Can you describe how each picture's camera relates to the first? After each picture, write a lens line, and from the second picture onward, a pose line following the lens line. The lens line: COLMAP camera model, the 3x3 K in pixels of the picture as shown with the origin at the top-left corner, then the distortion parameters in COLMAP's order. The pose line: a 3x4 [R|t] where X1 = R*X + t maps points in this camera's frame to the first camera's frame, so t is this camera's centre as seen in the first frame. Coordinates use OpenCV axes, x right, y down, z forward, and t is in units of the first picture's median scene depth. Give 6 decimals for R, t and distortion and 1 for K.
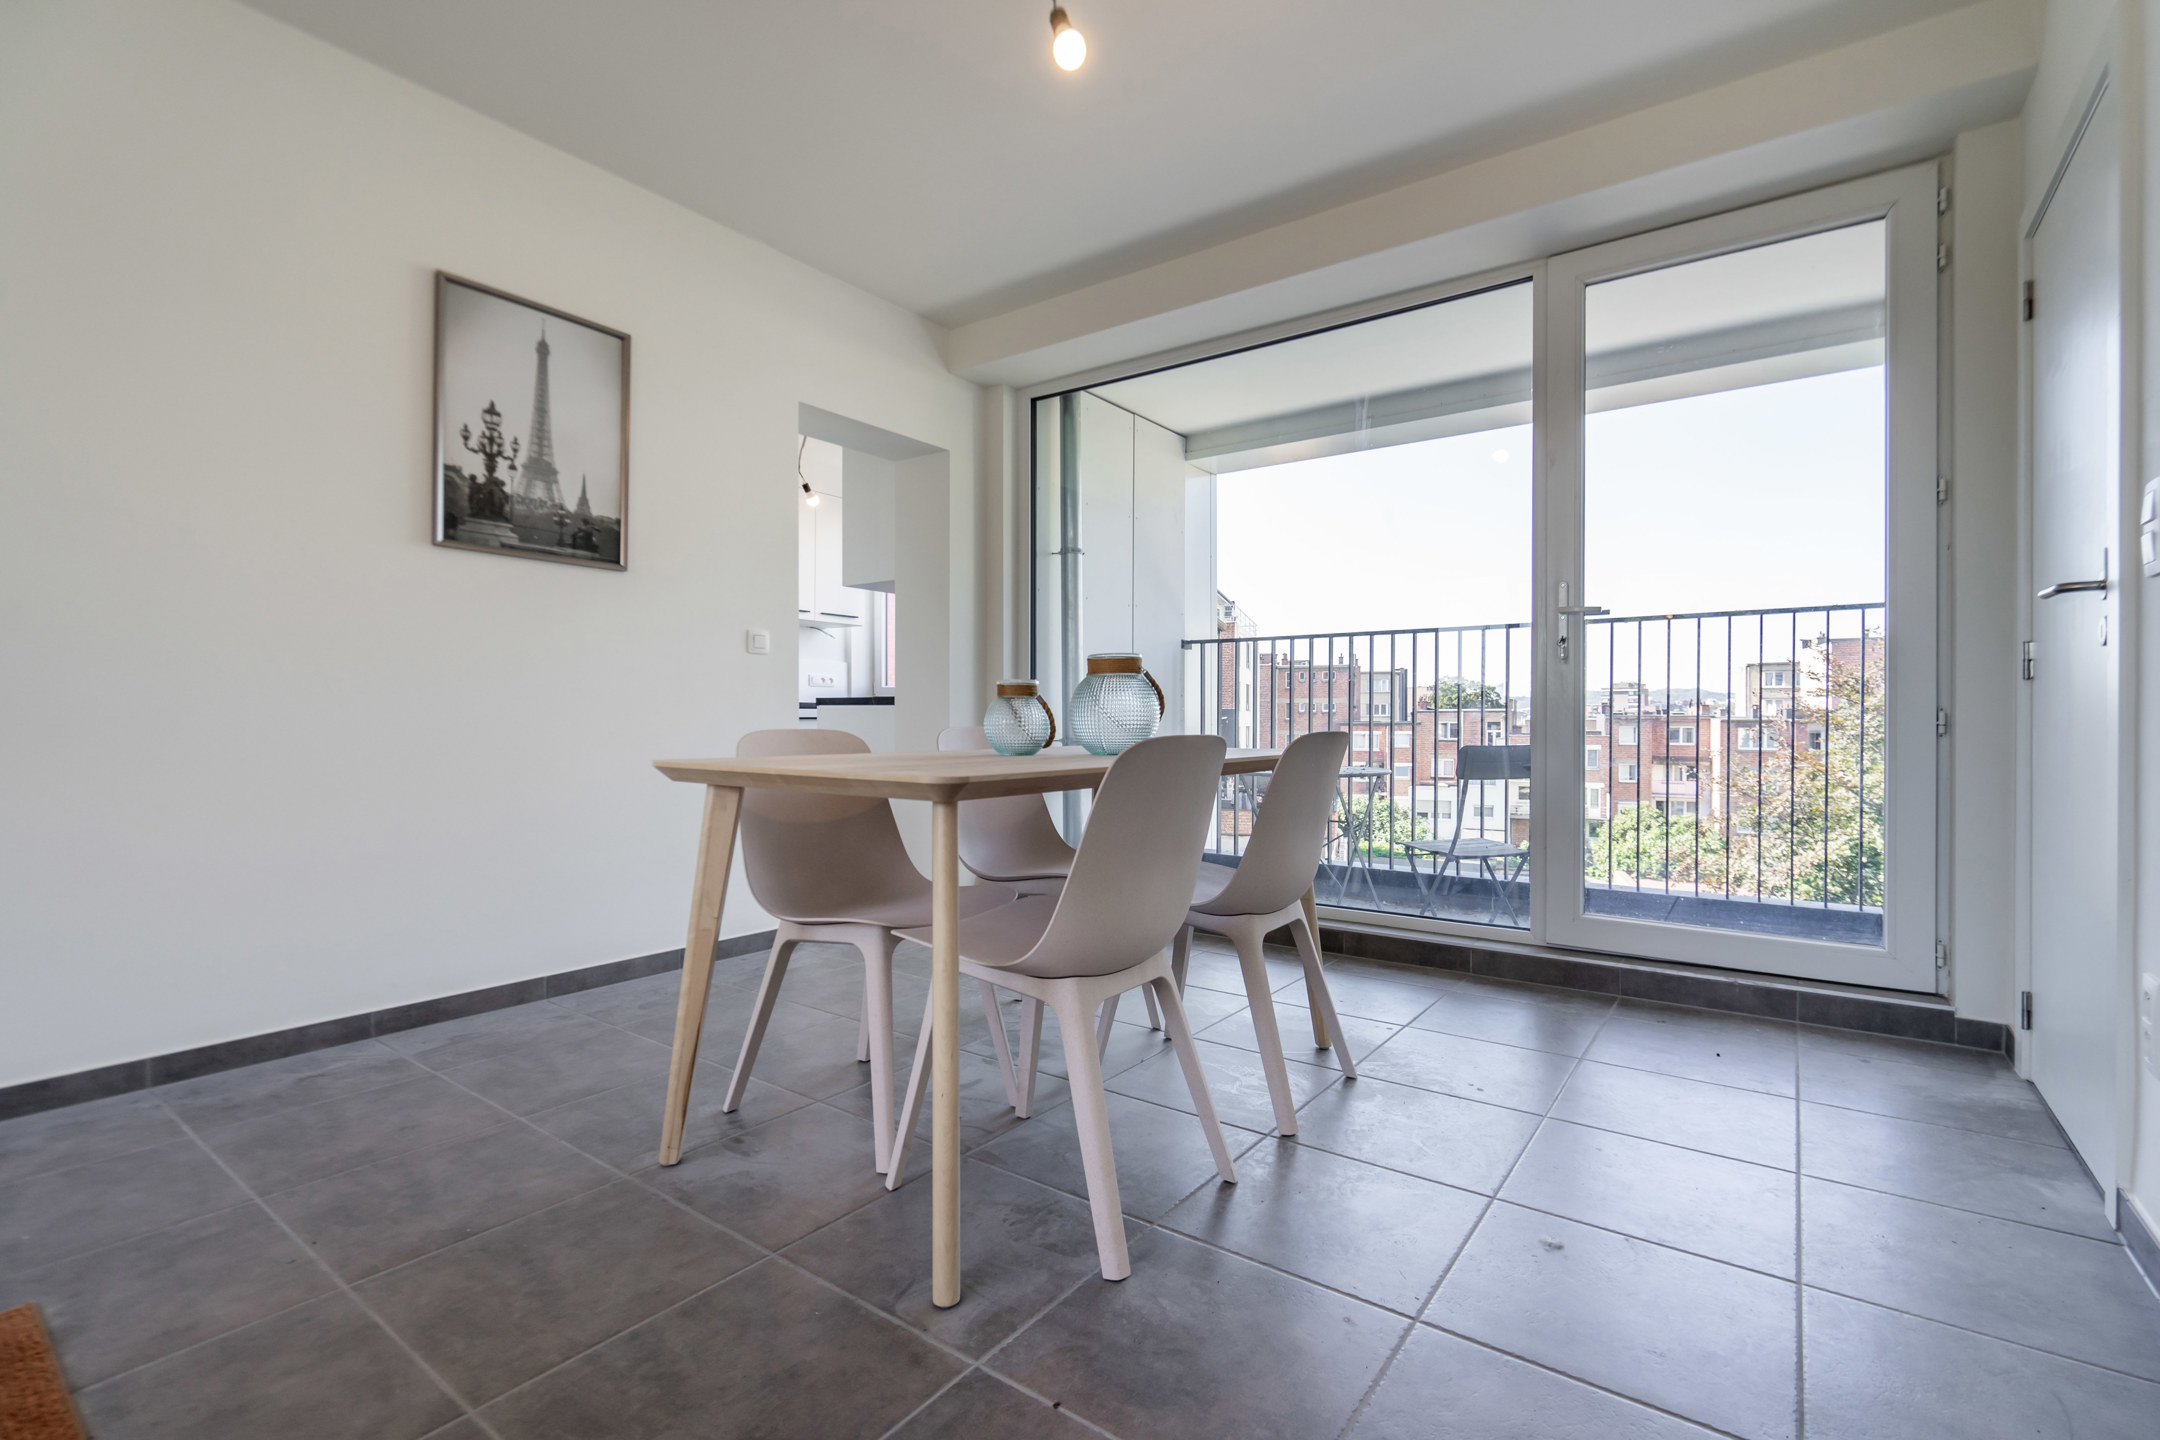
lens RADIAL K [[970.8, 0, 1078.7], [0, 970.8, 724.3], [0, 0, 1]] dist [-0.005516, 0.002925]
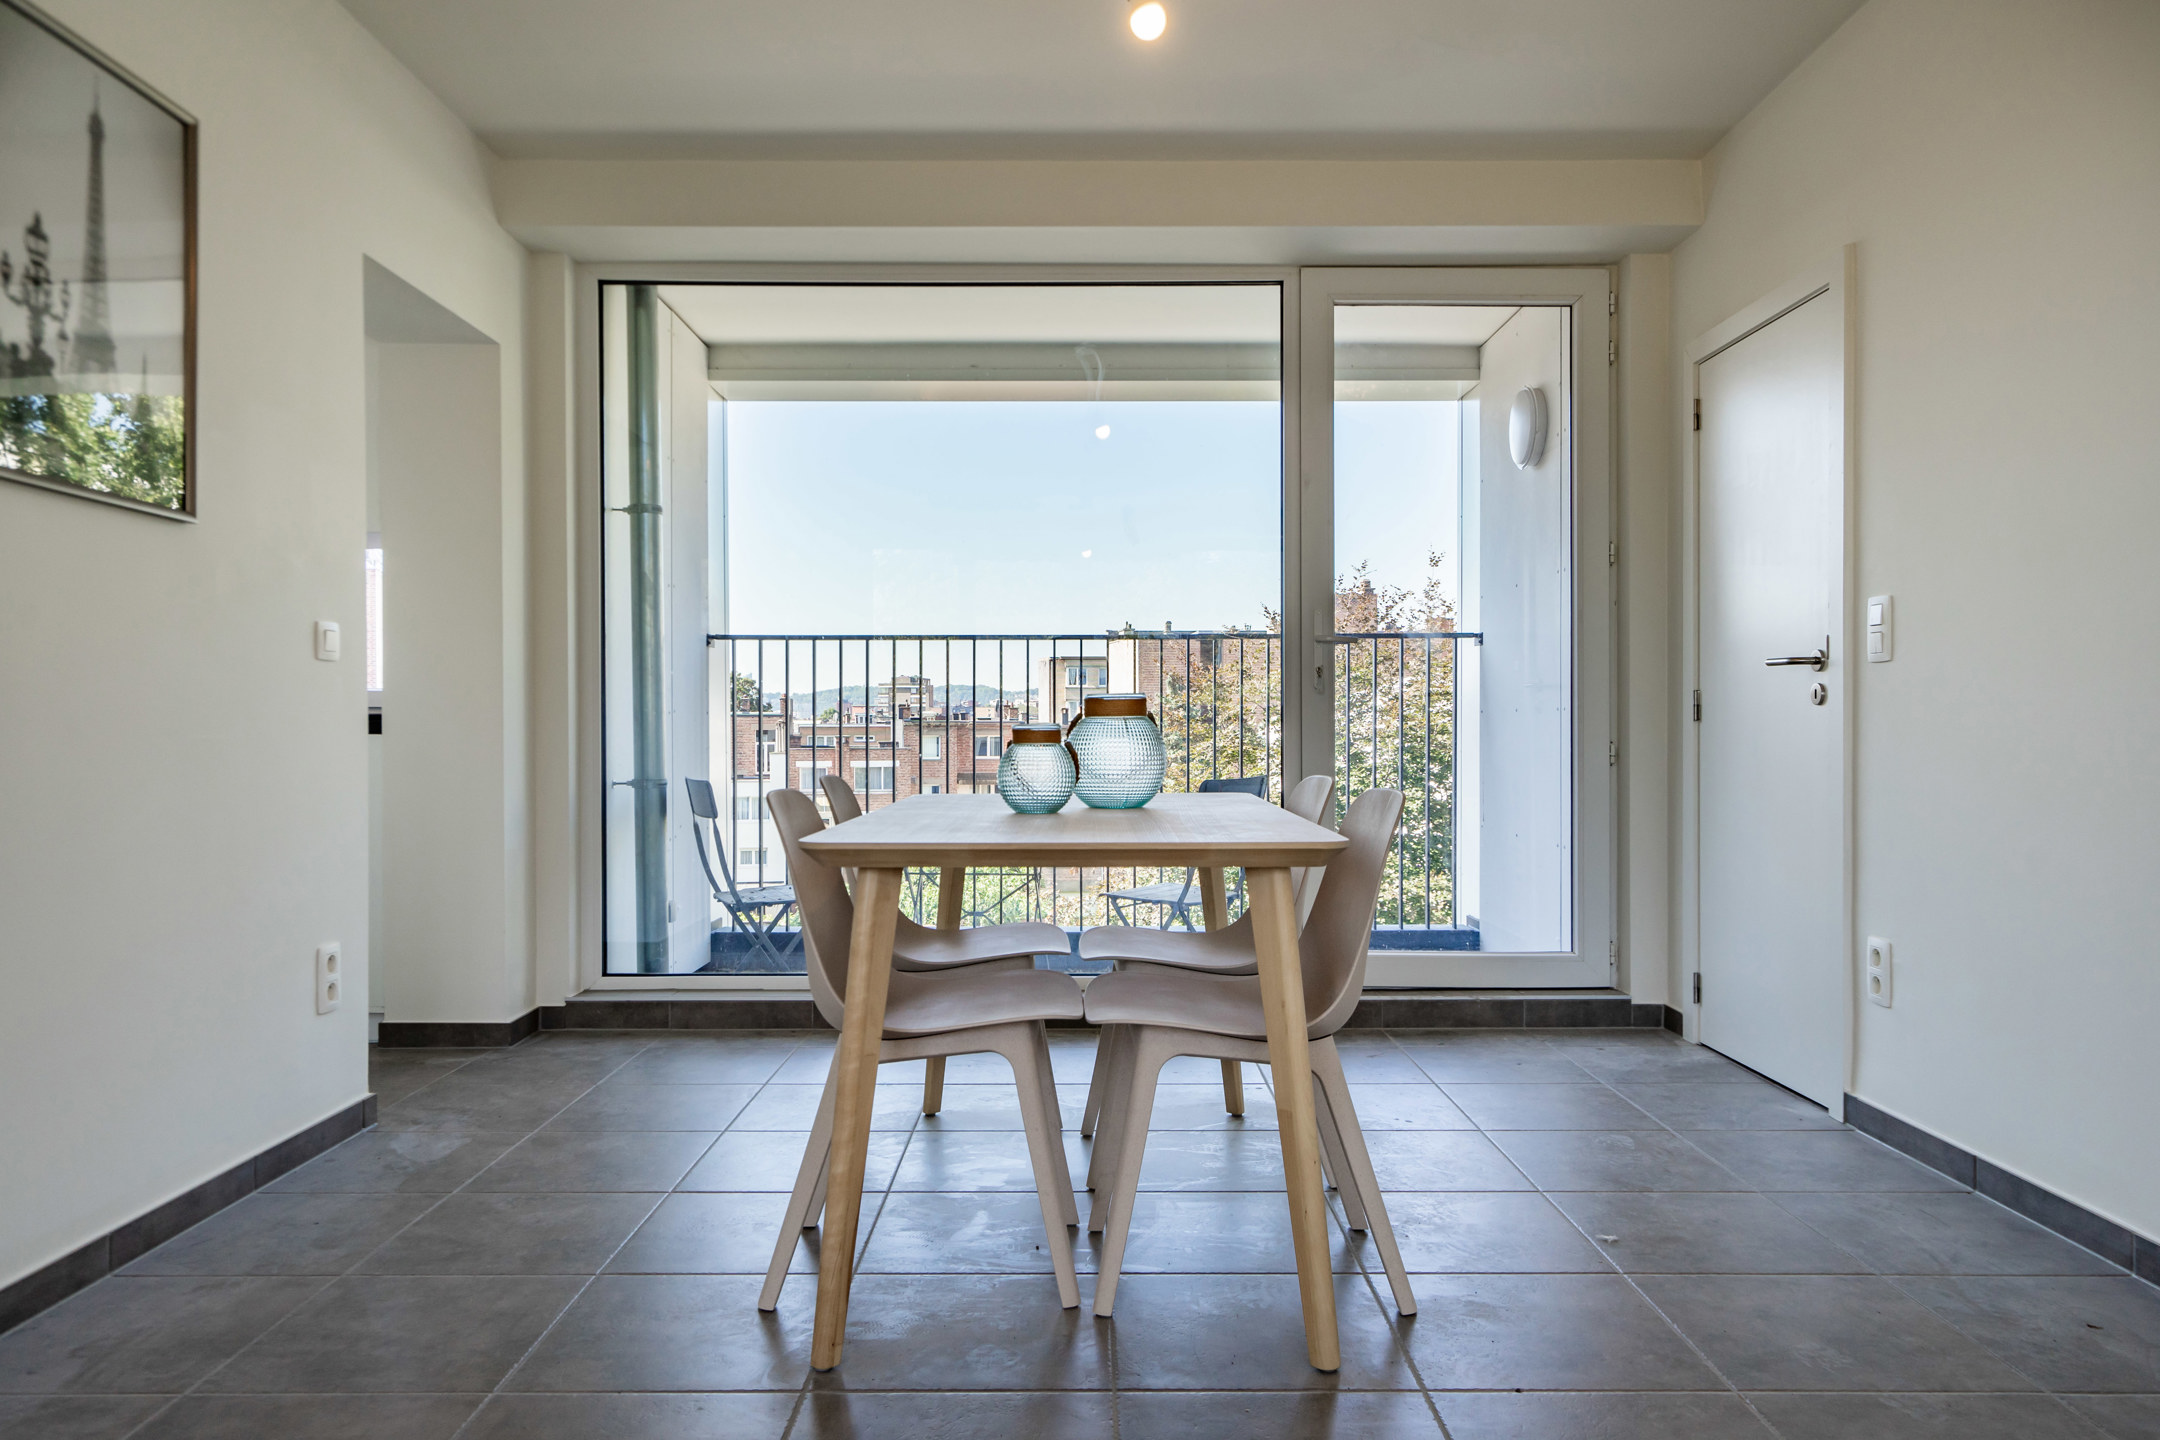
lens RADIAL K [[1467.7, 0, 1084.5], [0, 1467.7, 736.1], [0, 0, 1]] dist [0.012444, -0.000542]
pose [[0.804133, -0.008483, 0.594389, -0.623932], [0.007589, 0.999963, 0.004005, -0.032142], [-0.594401, 0.001290, 0.804168, -0.039223]]
